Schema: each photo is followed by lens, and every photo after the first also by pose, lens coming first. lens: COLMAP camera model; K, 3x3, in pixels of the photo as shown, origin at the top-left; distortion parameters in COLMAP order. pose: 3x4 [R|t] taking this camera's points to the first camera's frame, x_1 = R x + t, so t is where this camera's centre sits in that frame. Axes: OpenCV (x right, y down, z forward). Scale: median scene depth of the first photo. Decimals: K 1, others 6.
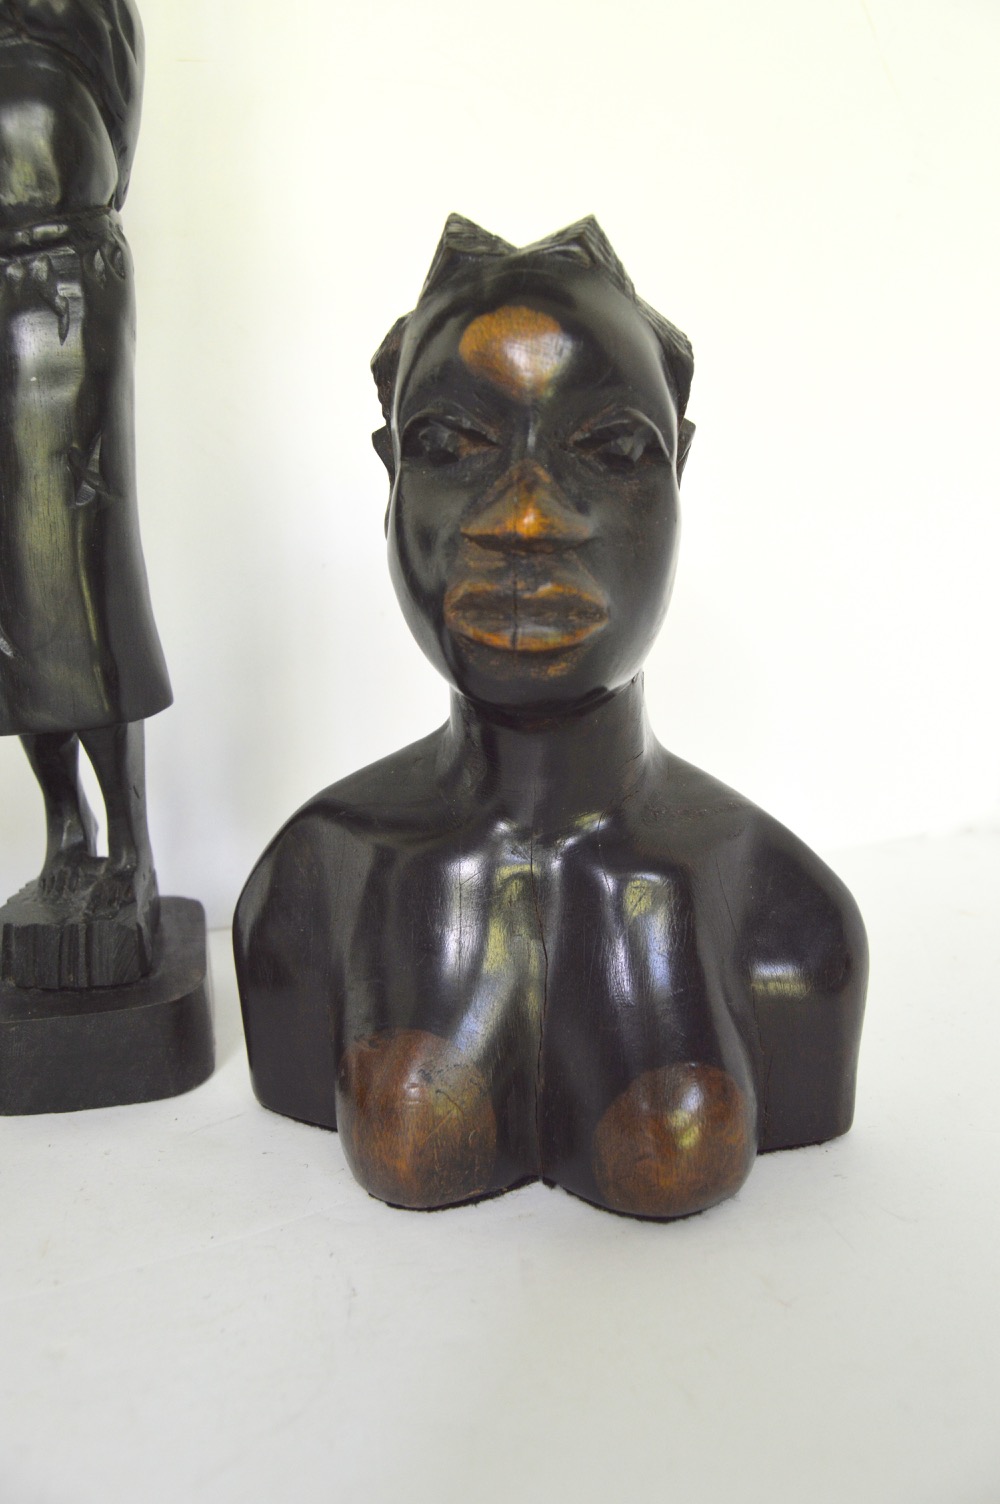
lens RADIAL K [[1241.5, 0, 473.5], [0, 1241.5, 753.5], [0, 0, 1]] dist [-0.107326, 0.002155]
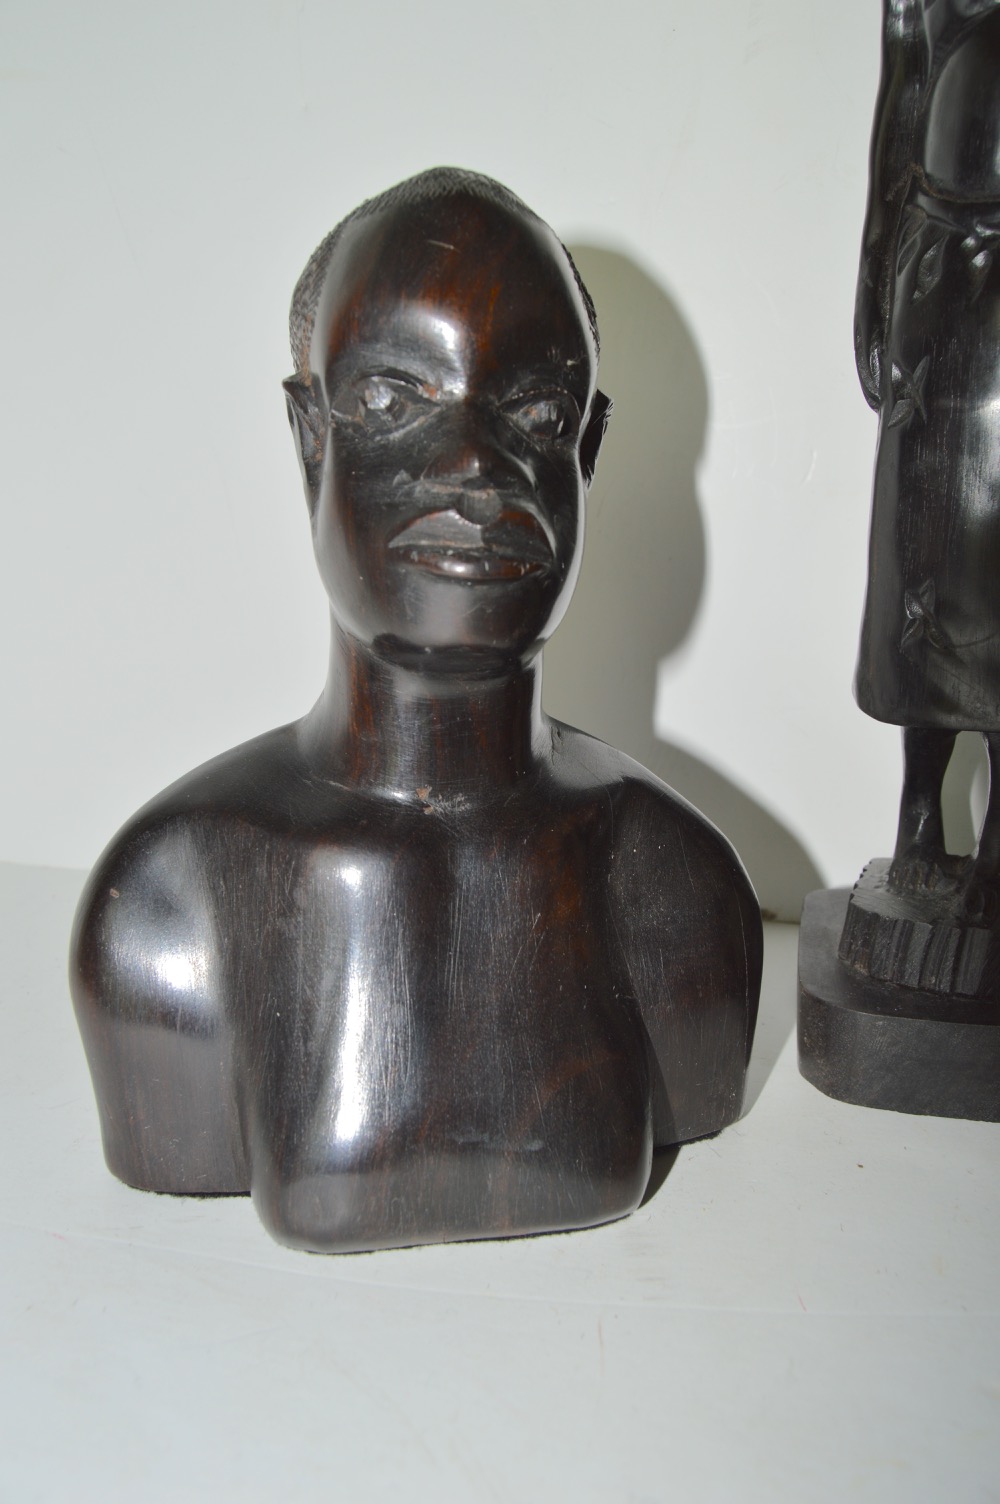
lens RADIAL K [[1241.5, 0, 473.5], [0, 1241.5, 753.5], [0, 0, 1]] dist [-0.107326, 0.002155]
pose [[0.897443, 0.139132, -0.418616, -0.321045], [-0.118798, 0.990127, 0.074398, -0.026175], [0.424834, -0.017037, 0.905111, -0.026848]]
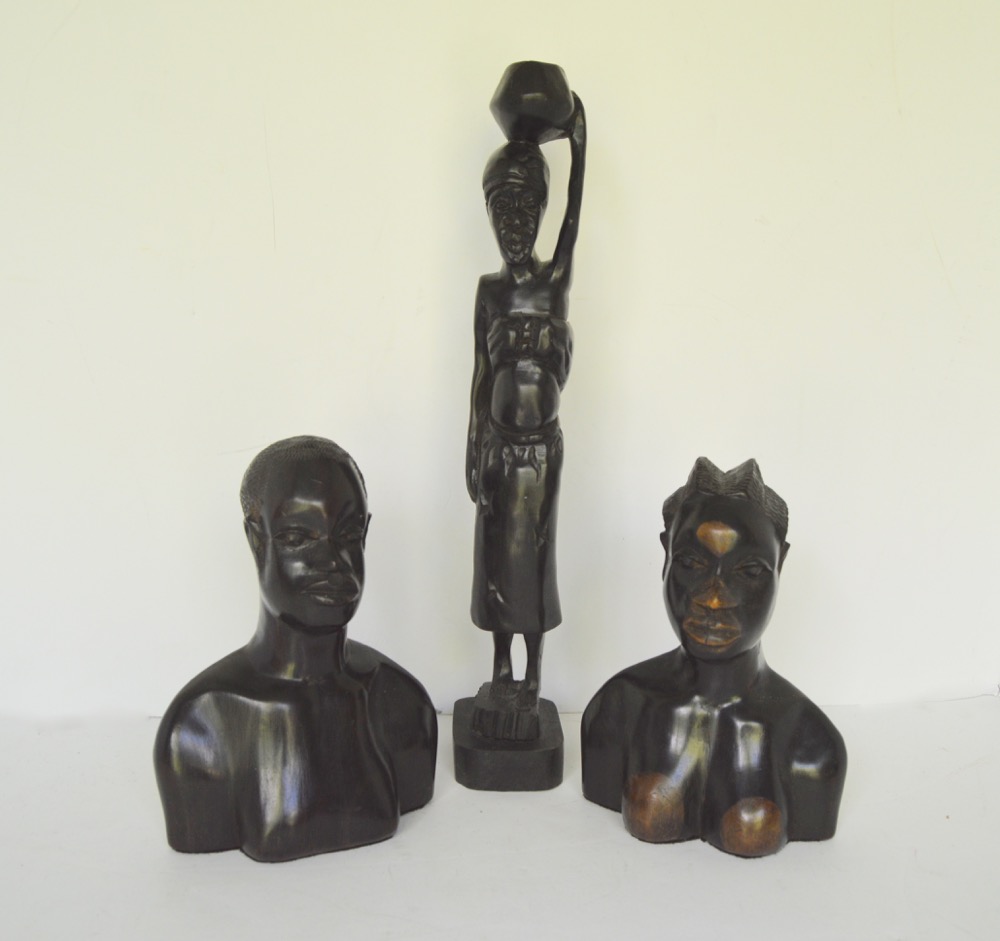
lens RADIAL K [[1299.7, 0, 500.9], [0, 1299.7, 470.1], [0, 0, 1]] dist [-0.037205, -0.038057]
pose [[0.985346, 0.087749, -0.146266, -0.025987], [-0.089936, 0.995912, -0.008394, -0.348499], [0.144932, 0.021426, 0.989210, -1.713766]]
